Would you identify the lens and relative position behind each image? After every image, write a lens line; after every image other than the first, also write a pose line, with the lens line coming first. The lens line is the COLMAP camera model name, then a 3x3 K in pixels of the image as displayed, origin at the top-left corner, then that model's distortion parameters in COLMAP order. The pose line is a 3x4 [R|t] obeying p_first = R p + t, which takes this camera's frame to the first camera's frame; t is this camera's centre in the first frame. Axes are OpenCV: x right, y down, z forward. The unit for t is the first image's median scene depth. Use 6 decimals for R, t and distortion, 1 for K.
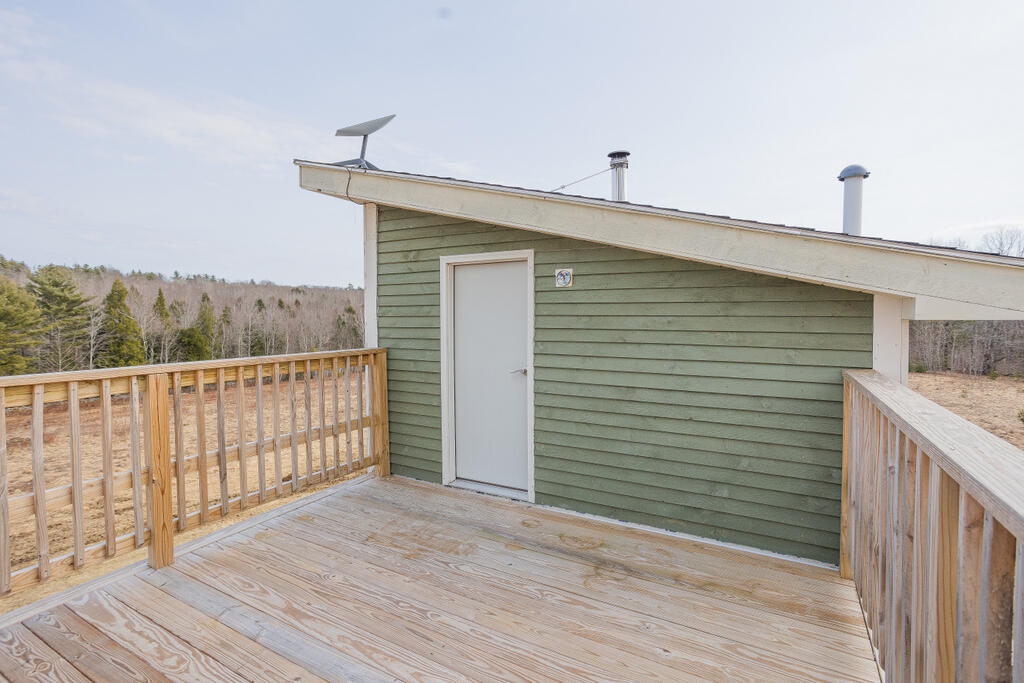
lens RADIAL K [[491.2, 0, 509.2], [0, 491.2, 332.0], [0, 0, 1]] dist [-0.035511, 0.022964]
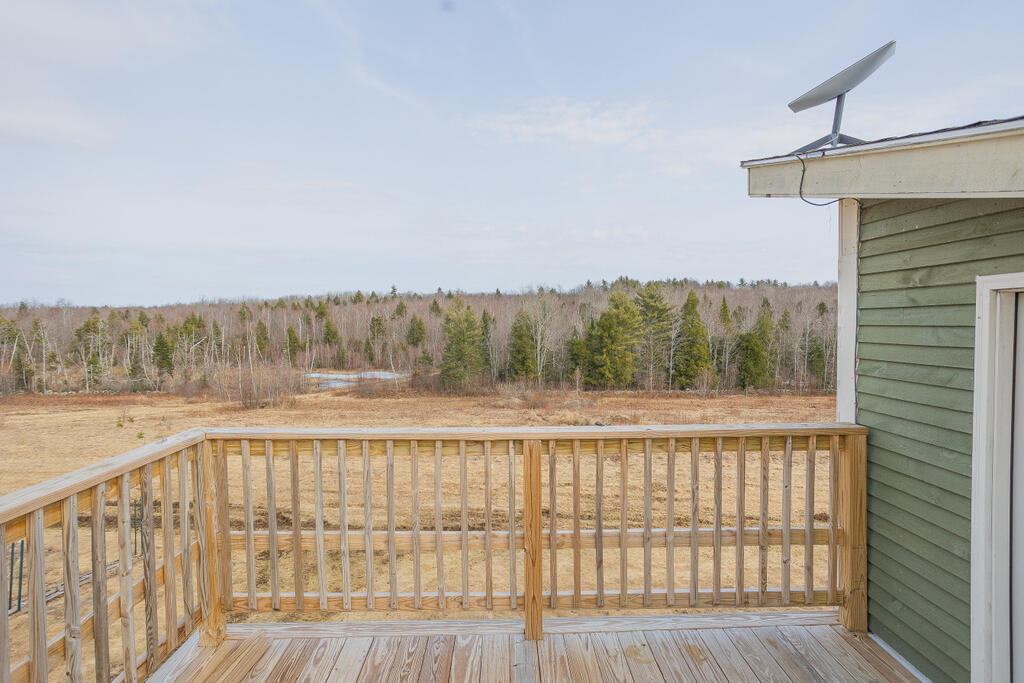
lens RADIAL K [[500.2, 0, 506.8], [0, 500.2, 338.3], [0, 0, 1]] dist [-0.038444, 0.023640]
pose [[0.502073, 0.028241, -0.864364, 0.057580], [-0.023579, 0.999542, 0.018962, -0.081348], [0.864504, 0.010861, 0.502509, 0.287898]]
